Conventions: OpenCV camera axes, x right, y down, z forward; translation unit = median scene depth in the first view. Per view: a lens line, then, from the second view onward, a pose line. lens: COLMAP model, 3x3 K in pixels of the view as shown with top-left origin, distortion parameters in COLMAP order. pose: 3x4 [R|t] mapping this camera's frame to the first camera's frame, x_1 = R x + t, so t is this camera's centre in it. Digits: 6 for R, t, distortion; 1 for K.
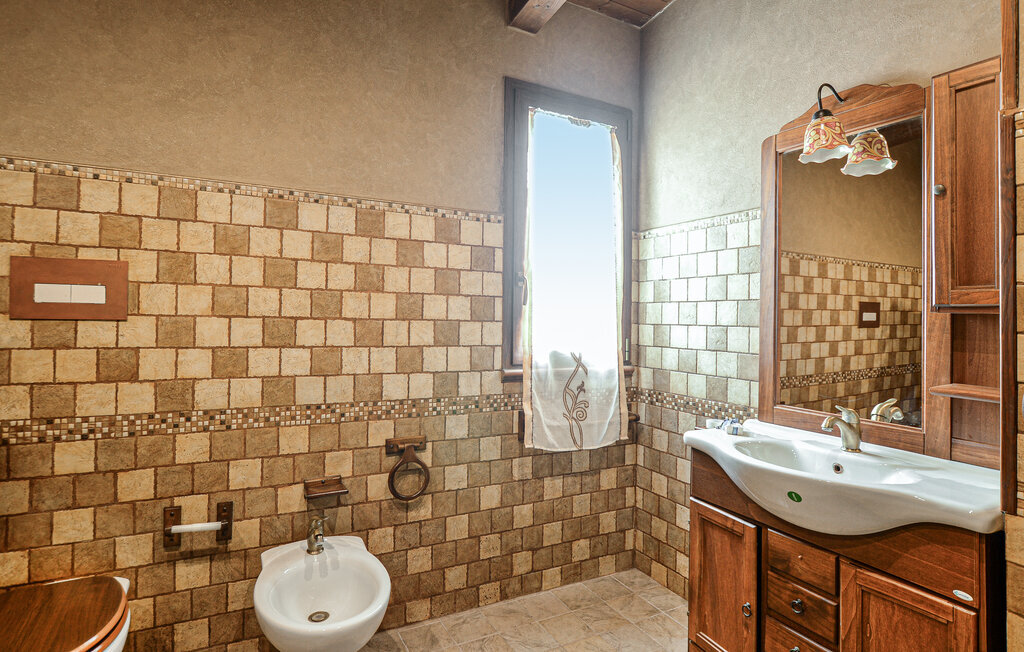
lens RADIAL K [[519.0, 0, 506.2], [0, 519.0, 320.9], [0, 0, 1]] dist [-0.006408, 0.000049]
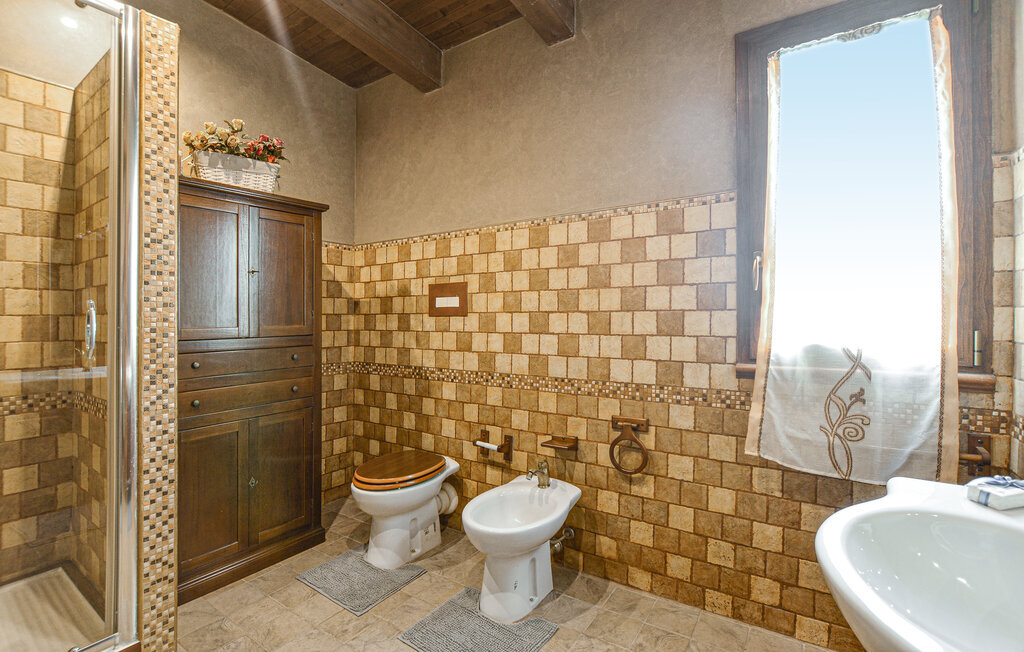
lens RADIAL K [[477.0, 0, 518.1], [0, 477.0, 313.5], [0, 0, 1]] dist [-0.012917, 0.002264]
pose [[0.482494, -0.020017, -0.875671, 0.629301], [0.022914, 0.999685, -0.010226, 0.008957], [0.875600, -0.015131, 0.482800, 0.325408]]
